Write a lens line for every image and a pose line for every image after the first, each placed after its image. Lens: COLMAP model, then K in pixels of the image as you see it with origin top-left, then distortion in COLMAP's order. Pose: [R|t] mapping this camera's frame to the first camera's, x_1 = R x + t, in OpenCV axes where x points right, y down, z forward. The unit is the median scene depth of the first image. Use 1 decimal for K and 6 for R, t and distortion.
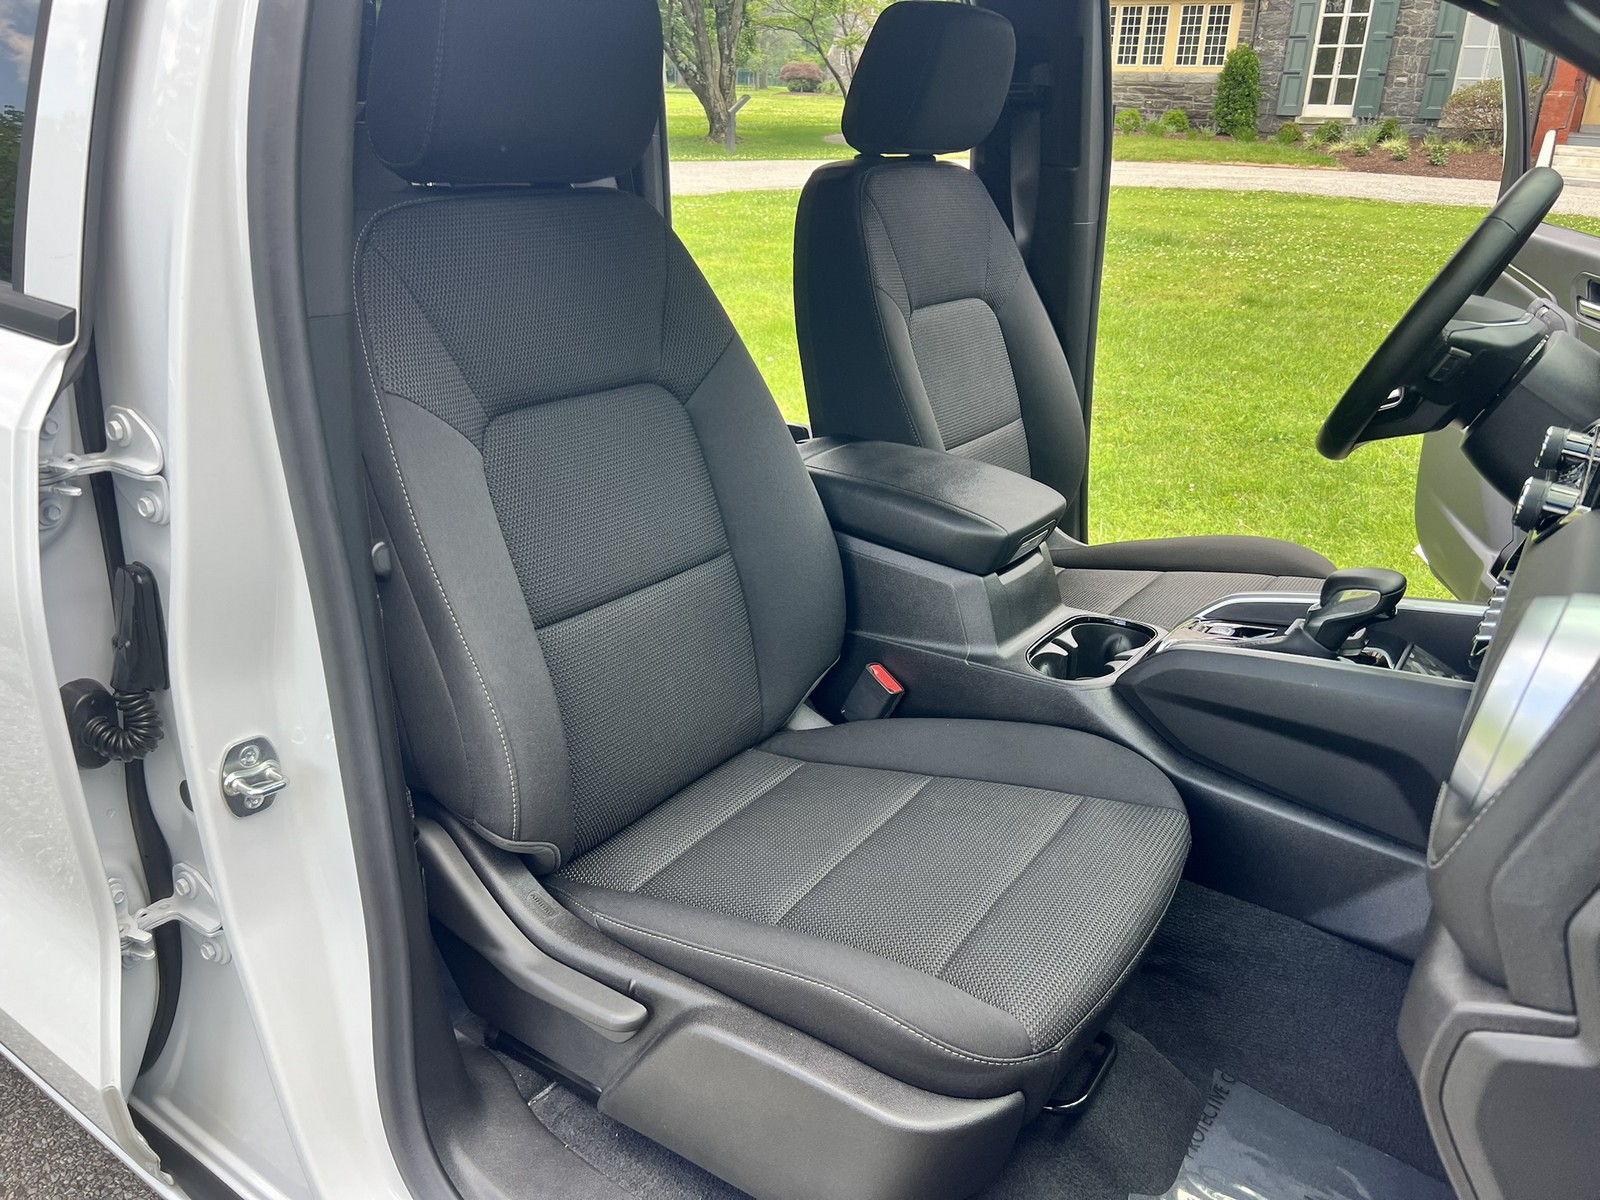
lens RADIAL K [[1173.2, 0, 800.0], [0, 1173.2, 600.0], [0, 0, 1]] dist [0.167220, -0.172909]
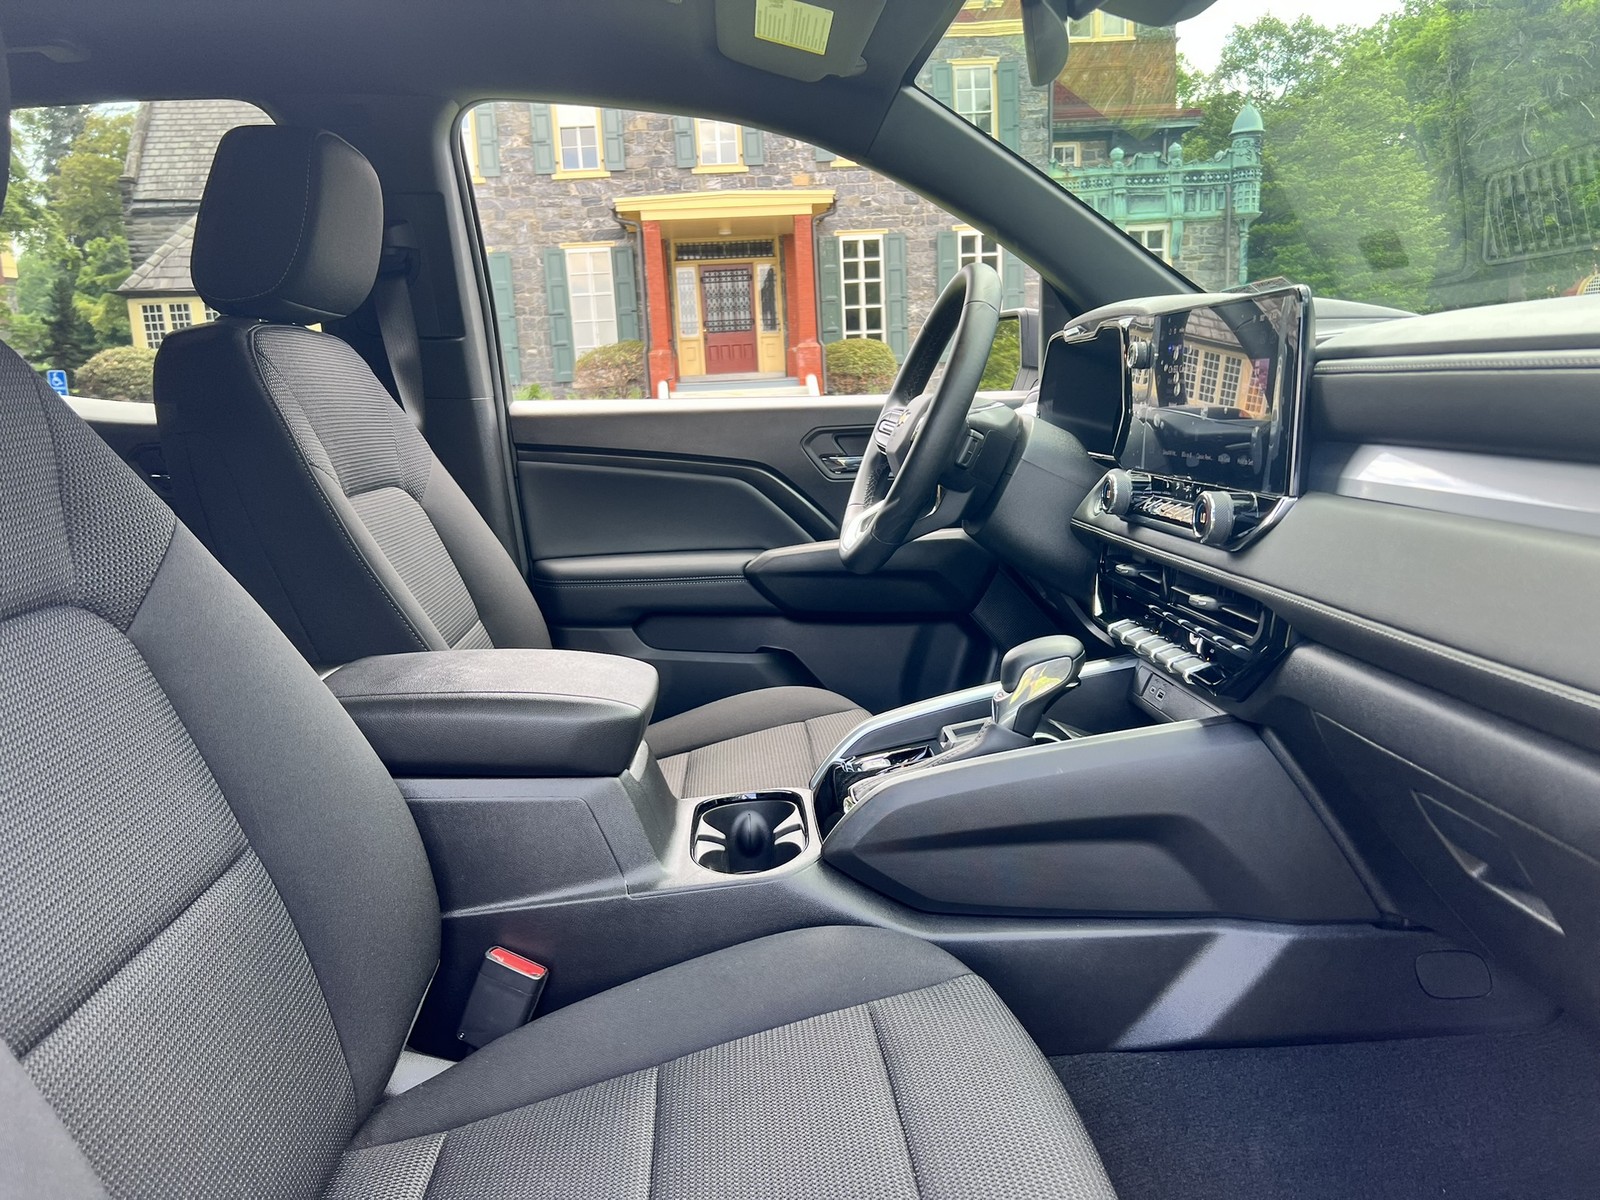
lens RADIAL K [[1218.0, 0, 790.7], [0, 1218.0, 610.2], [0, 0, 1]] dist [0.044093, -0.060303]
pose [[0.792384, -0.185886, 0.581011, -0.178861], [0.304857, 0.945644, -0.113220, 0.001242], [-0.528384, 0.266839, 0.805982, 0.279854]]
